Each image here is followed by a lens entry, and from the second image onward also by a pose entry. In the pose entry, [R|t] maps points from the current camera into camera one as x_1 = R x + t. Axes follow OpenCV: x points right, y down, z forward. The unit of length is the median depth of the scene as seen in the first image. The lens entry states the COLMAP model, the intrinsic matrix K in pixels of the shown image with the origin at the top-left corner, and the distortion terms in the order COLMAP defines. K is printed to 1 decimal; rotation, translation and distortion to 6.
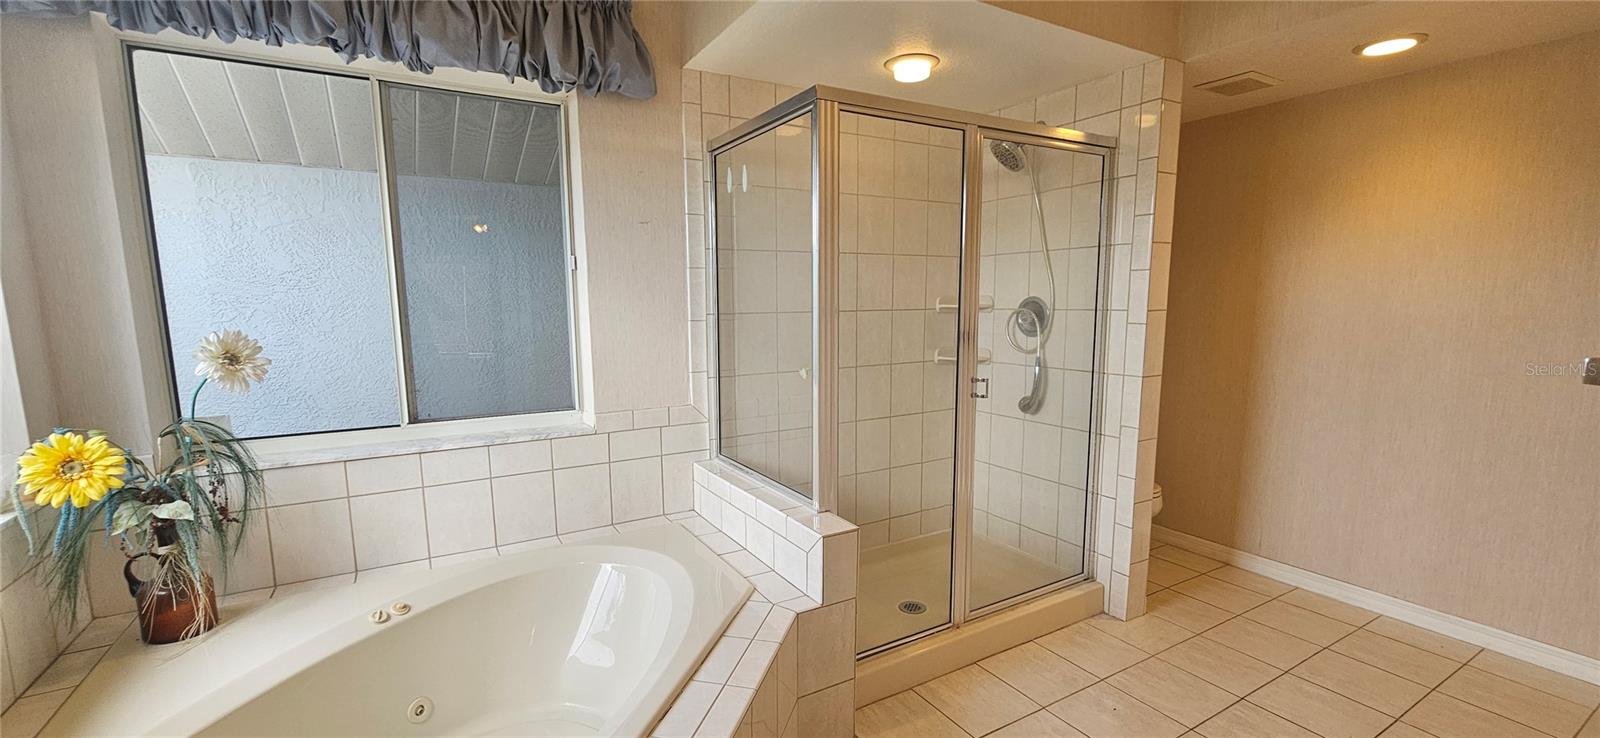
lens RADIAL K [[659.9, 0, 798.5], [0, 659.9, 388.3], [0, 0, 1]] dist [-0.003625, -0.000152]
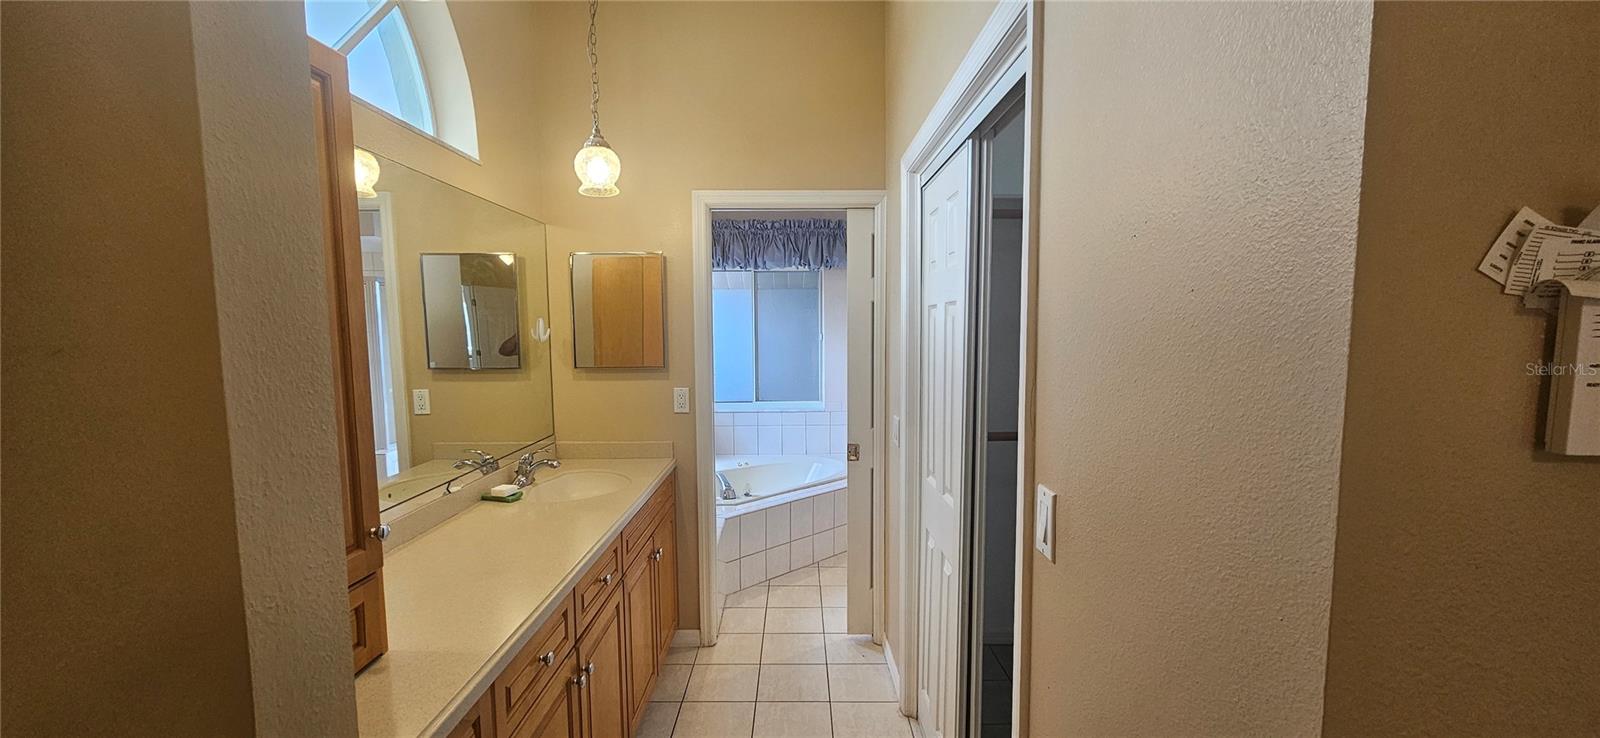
lens RADIAL K [[659.9, 0, 798.5], [0, 659.9, 388.3], [0, 0, 1]] dist [-0.003625, -0.000152]
pose [[0.865774, 0.049036, -0.498027, 0.852173], [-0.070690, 0.997192, -0.024704, 0.059270], [0.495417, 0.056593, 0.866810, -1.172153]]
